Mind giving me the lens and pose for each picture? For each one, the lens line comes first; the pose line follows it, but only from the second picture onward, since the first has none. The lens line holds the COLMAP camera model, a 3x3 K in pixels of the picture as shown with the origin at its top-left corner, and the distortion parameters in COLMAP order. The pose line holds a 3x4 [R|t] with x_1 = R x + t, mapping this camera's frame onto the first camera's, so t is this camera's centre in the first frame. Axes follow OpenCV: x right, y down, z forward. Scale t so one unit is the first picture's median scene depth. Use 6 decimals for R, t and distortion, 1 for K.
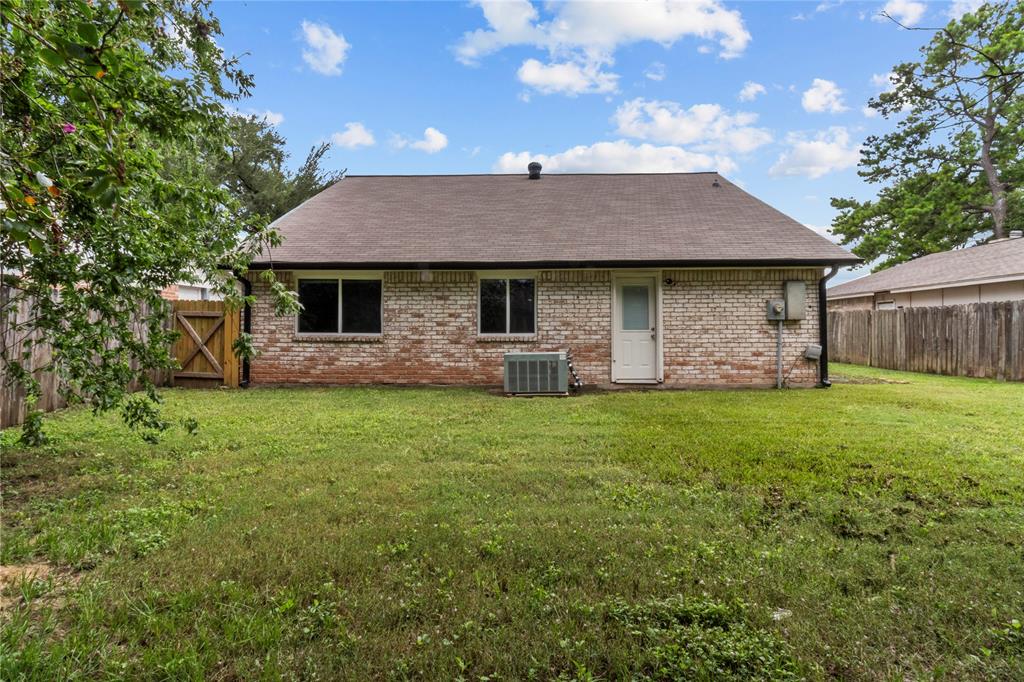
lens RADIAL K [[475.1, 0, 511.4], [0, 475.1, 336.0], [0, 0, 1]] dist [0.002093, -0.000473]
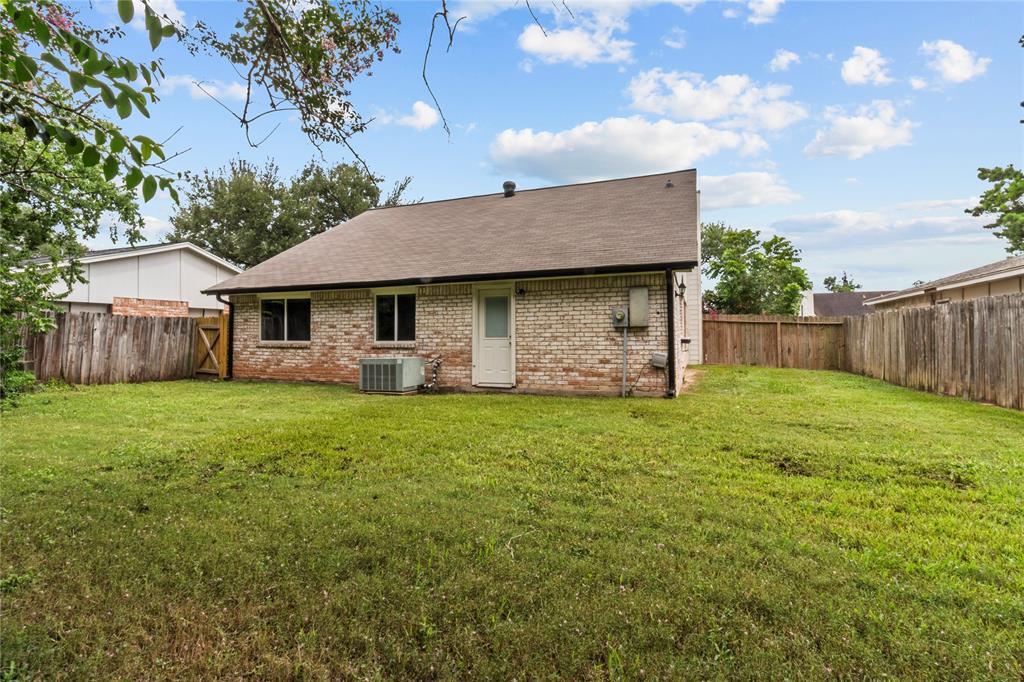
lens RADIAL K [[475.1, 0, 511.4], [0, 475.1, 336.0], [0, 0, 1]] dist [0.002093, -0.000473]
pose [[0.941550, -0.004393, -0.336844, 0.665634], [-0.000575, 0.999893, -0.014649, -0.000638], [0.336872, 0.013986, 0.941447, -0.004617]]
